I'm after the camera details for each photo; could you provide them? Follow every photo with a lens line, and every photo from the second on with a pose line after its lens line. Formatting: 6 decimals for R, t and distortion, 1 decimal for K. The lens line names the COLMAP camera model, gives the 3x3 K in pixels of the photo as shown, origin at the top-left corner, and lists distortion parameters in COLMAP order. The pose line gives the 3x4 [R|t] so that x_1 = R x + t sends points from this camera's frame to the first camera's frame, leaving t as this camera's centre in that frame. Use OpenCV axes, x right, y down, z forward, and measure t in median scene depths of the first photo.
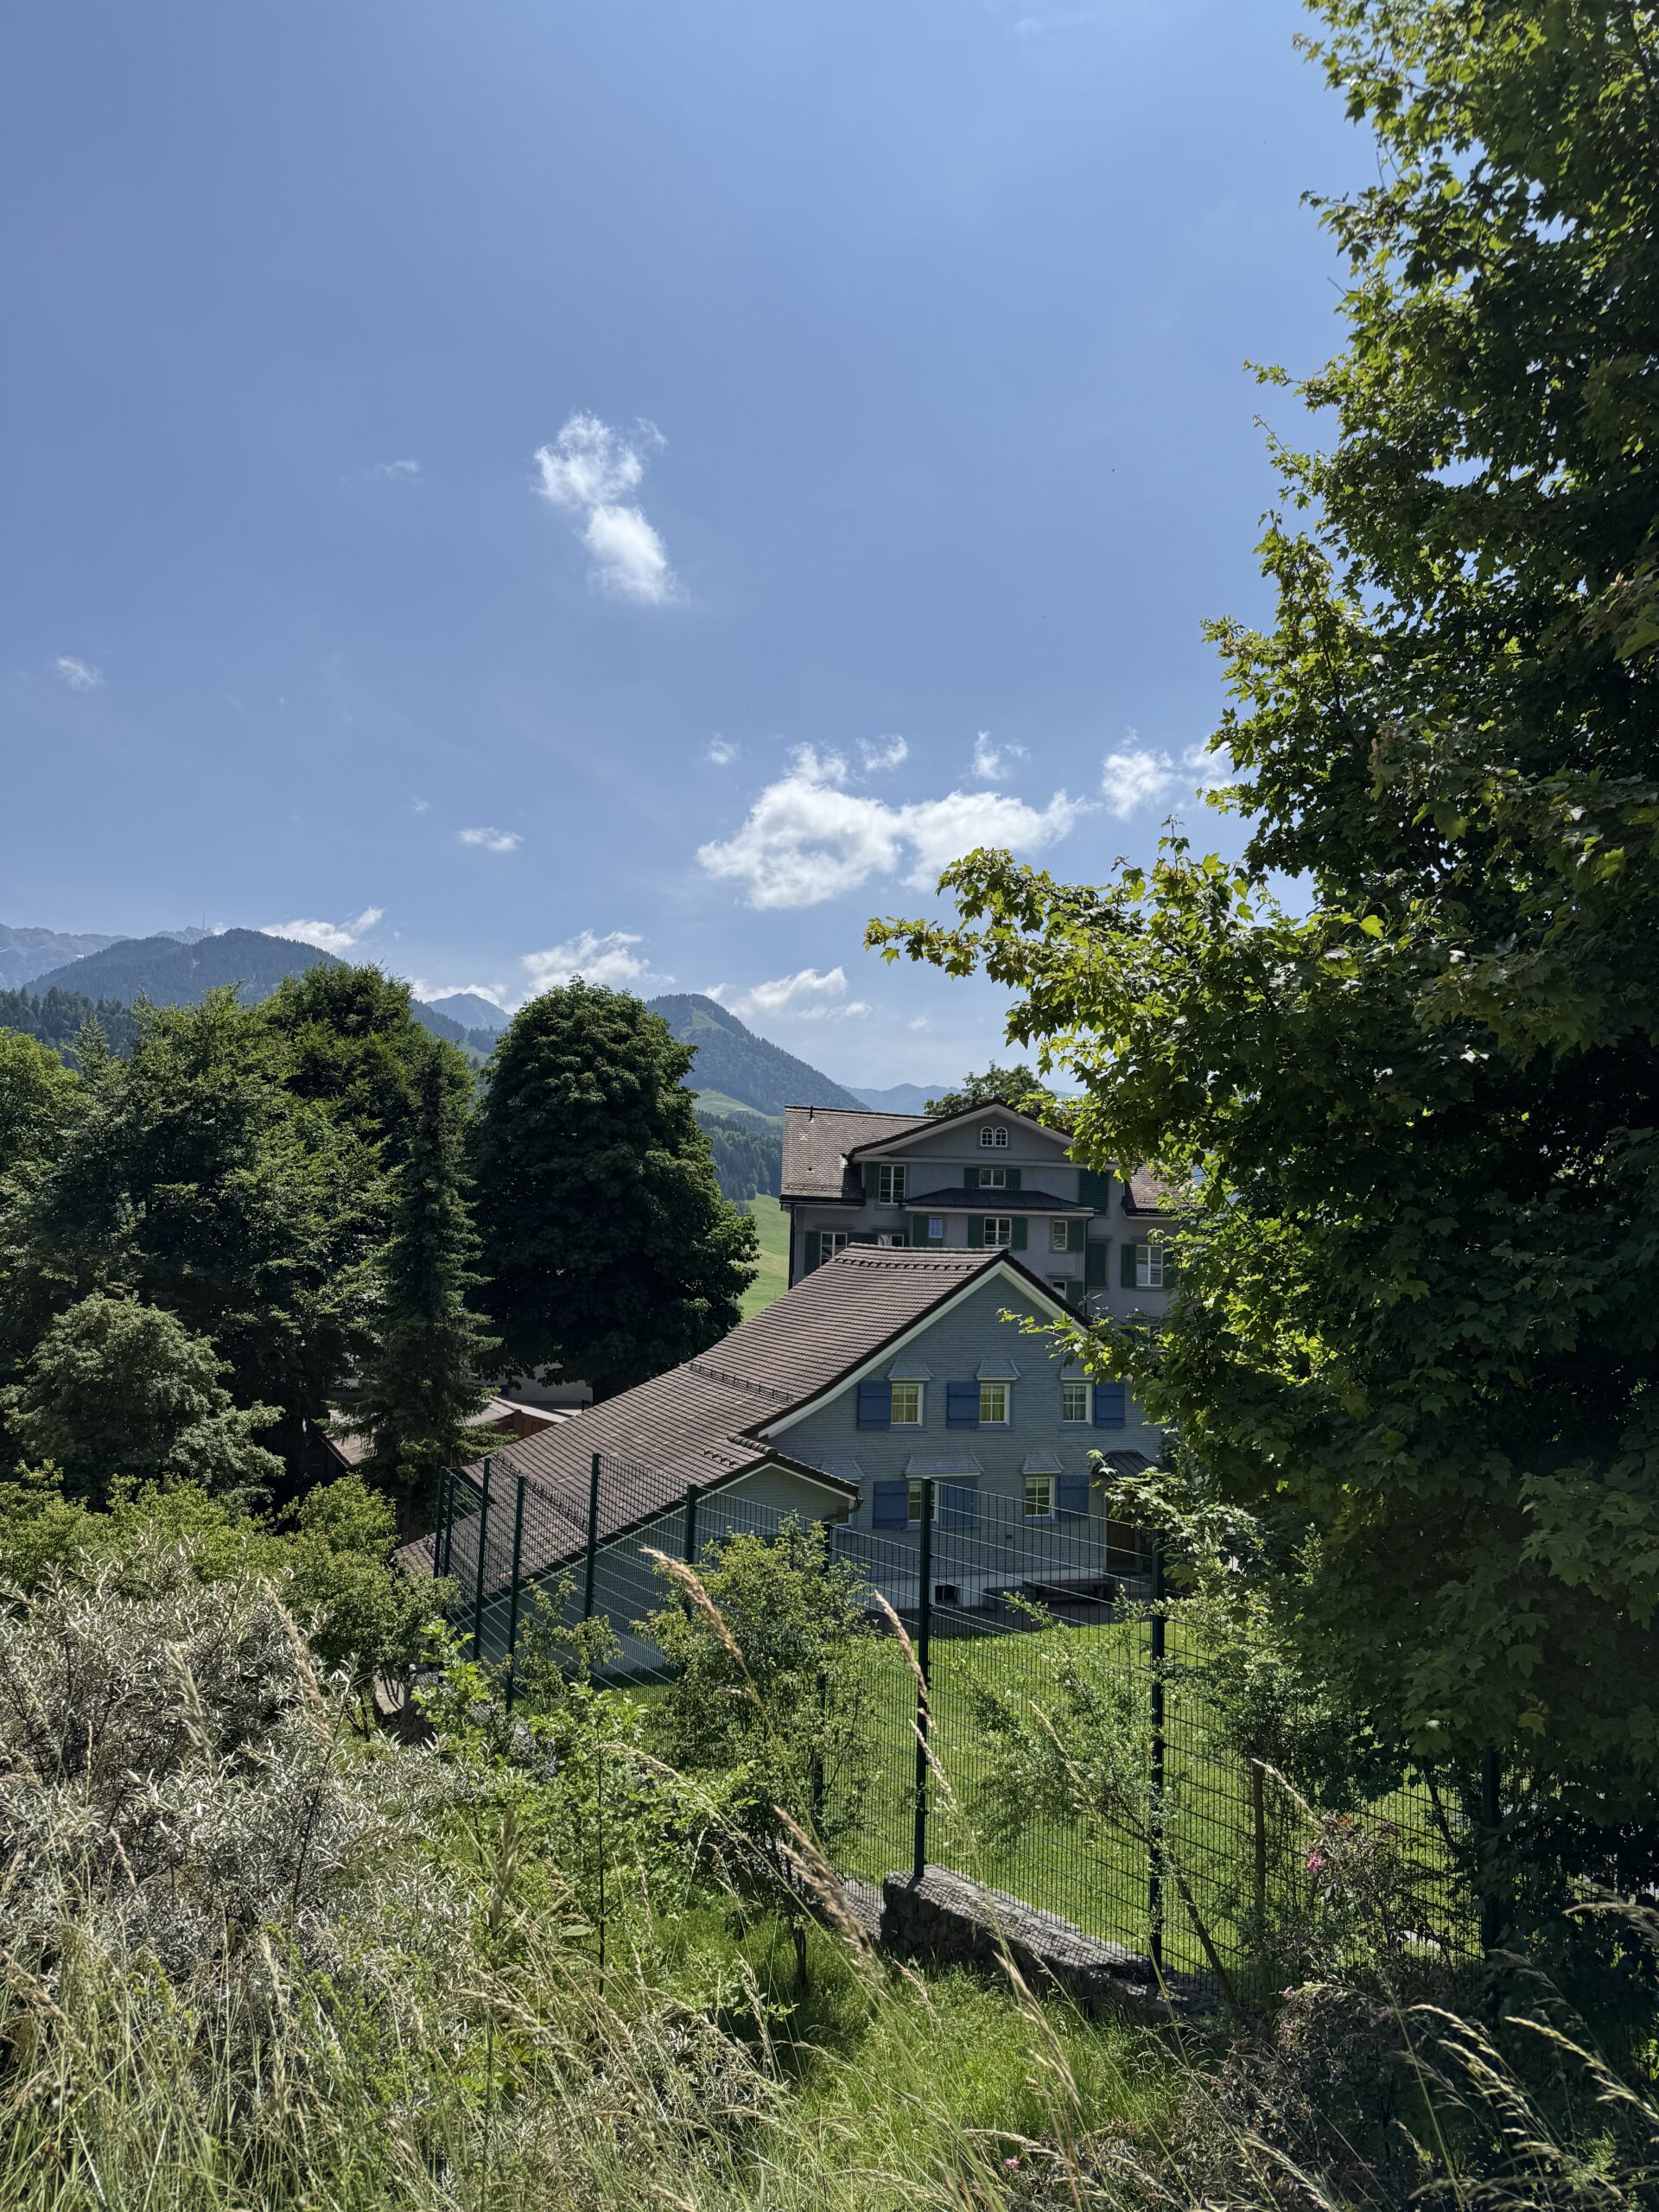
lens RADIAL K [[1564.5, 0, 843.9], [0, 1564.5, 1106.4], [0, 0, 1]] dist [0.049605, -0.061271]
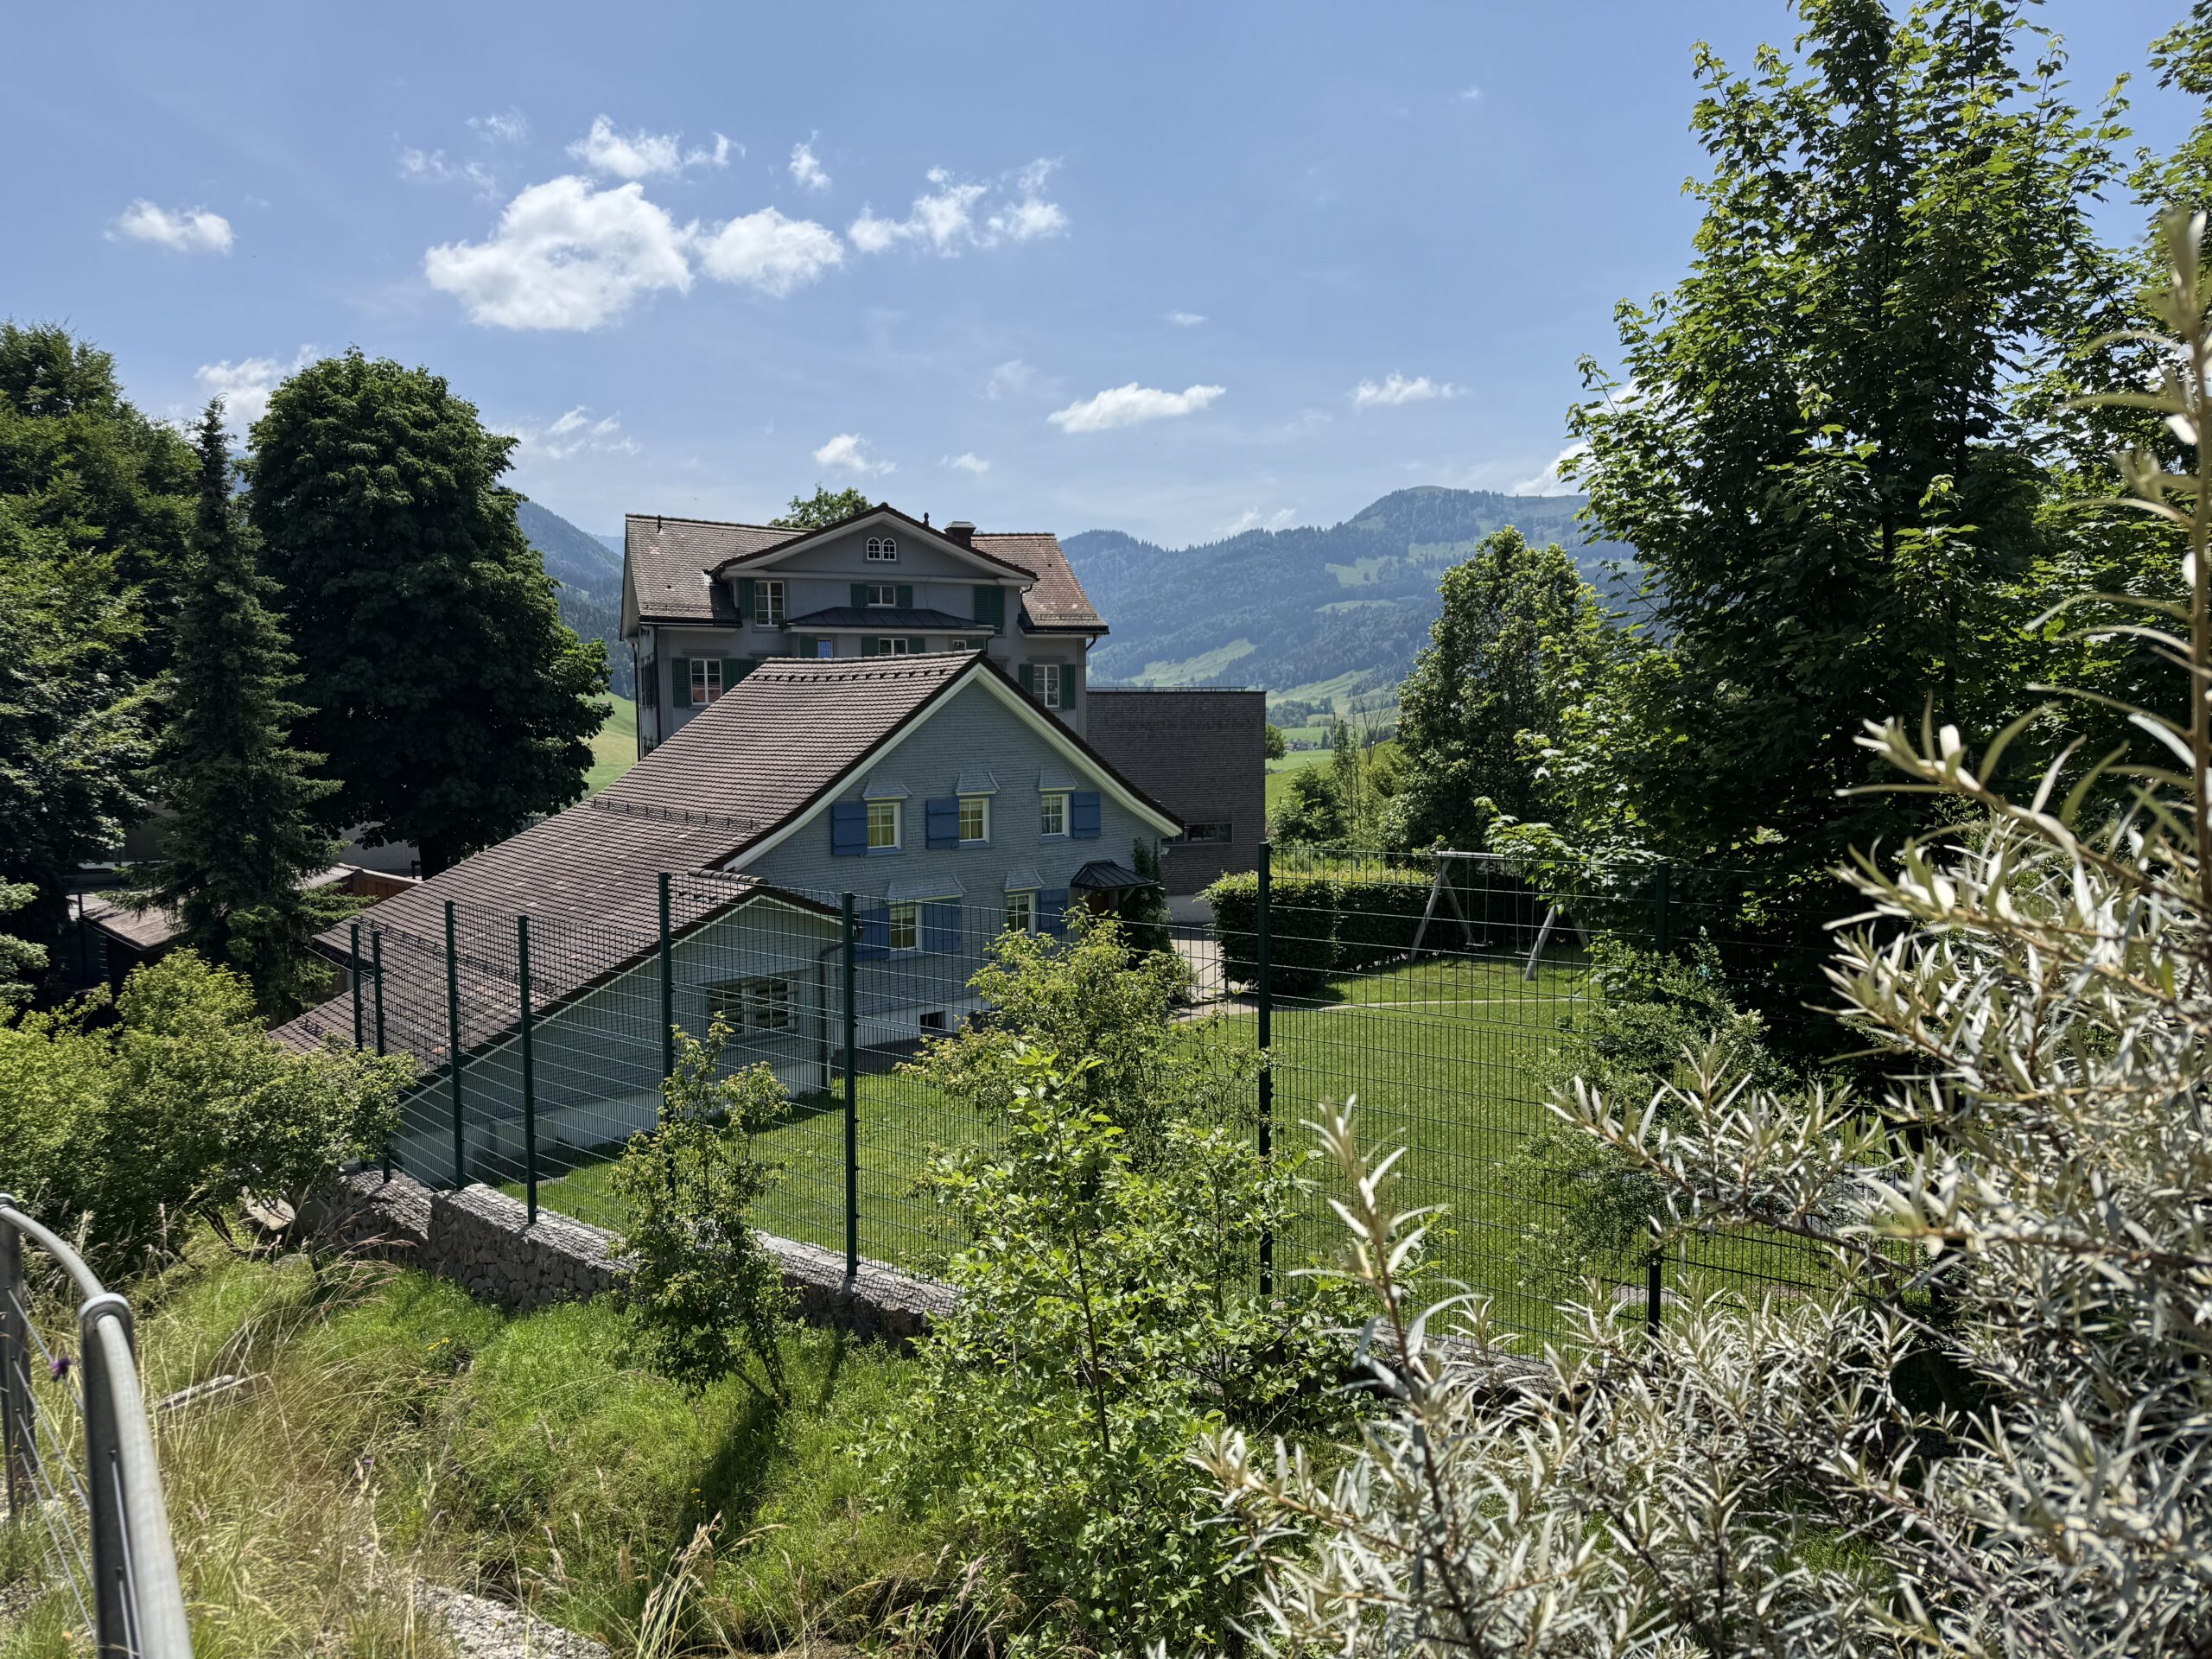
lens RADIAL K [[1564.5, 0, 1109.4], [0, 1564.5, 846.6], [0, 0, 1]] dist [0.049605, -0.061271]
pose [[0.949137, -0.058683, 0.309345, -0.072637], [0.002275, 0.983731, 0.179632, 0.026923], [-0.314854, -0.169791, 0.933830, 0.081877]]
